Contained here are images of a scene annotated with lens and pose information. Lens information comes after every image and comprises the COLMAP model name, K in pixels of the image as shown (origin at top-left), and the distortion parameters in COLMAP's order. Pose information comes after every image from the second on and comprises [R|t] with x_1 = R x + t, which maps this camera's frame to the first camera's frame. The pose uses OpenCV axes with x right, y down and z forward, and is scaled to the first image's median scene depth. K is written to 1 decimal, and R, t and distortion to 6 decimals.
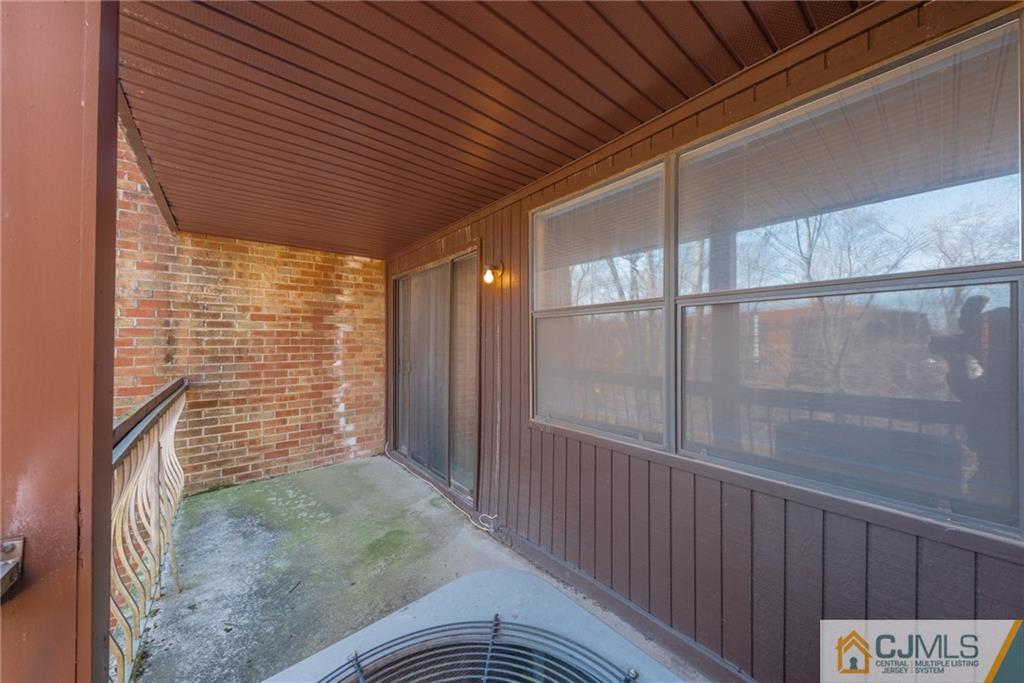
lens RADIAL K [[354.3, 0, 508.8], [0, 354.3, 343.4], [0, 0, 1]] dist [0.012197, -0.002667]
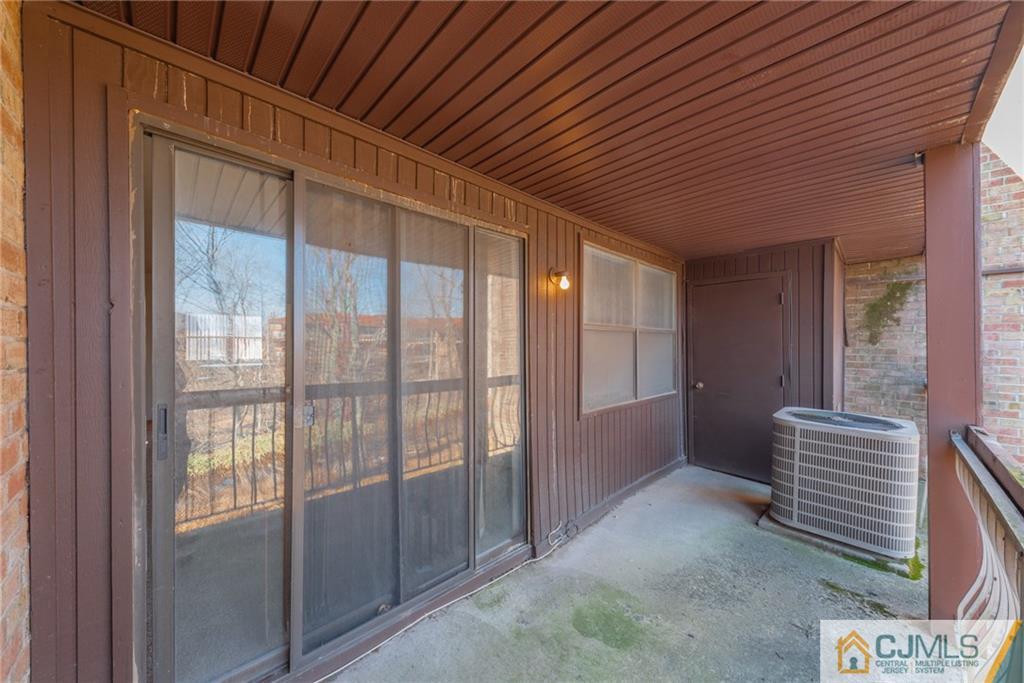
lens RADIAL K [[354.3, 0, 507.8], [0, 354.3, 342.8], [0, 0, 1]] dist [0.012197, -0.002667]
pose [[-0.075335, -0.000760, 0.997158, -0.935590], [0.000082, 1.000000, 0.000769, -0.020046], [-0.997158, 0.000140, -0.075335, 1.118766]]
